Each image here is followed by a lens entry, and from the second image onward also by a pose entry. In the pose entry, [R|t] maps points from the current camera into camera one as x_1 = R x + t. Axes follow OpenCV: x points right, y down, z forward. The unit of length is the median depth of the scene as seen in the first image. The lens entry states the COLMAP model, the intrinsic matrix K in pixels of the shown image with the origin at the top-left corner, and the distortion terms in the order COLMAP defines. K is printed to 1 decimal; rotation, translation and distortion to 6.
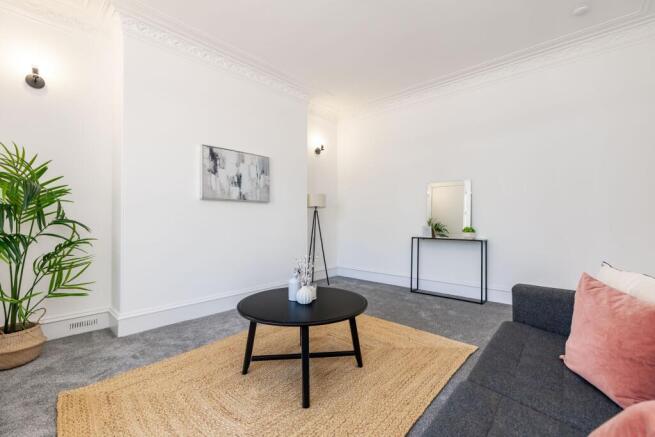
lens RADIAL K [[284.6, 0, 325.7], [0, 284.6, 217.5], [0, 0, 1]] dist [0.002607, 0.001495]
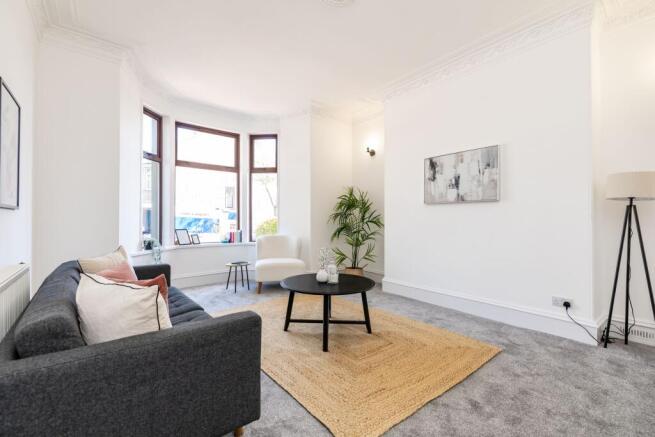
lens RADIAL K [[284.6, 0, 325.8], [0, 284.6, 218.9], [0, 0, 1]] dist [0.002607, 0.001495]
pose [[-0.156802, -0.002847, -0.987626, 0.741545], [0.004009, 0.999986, -0.003520, 0.000138], [0.987622, -0.004511, -0.156788, 0.704088]]
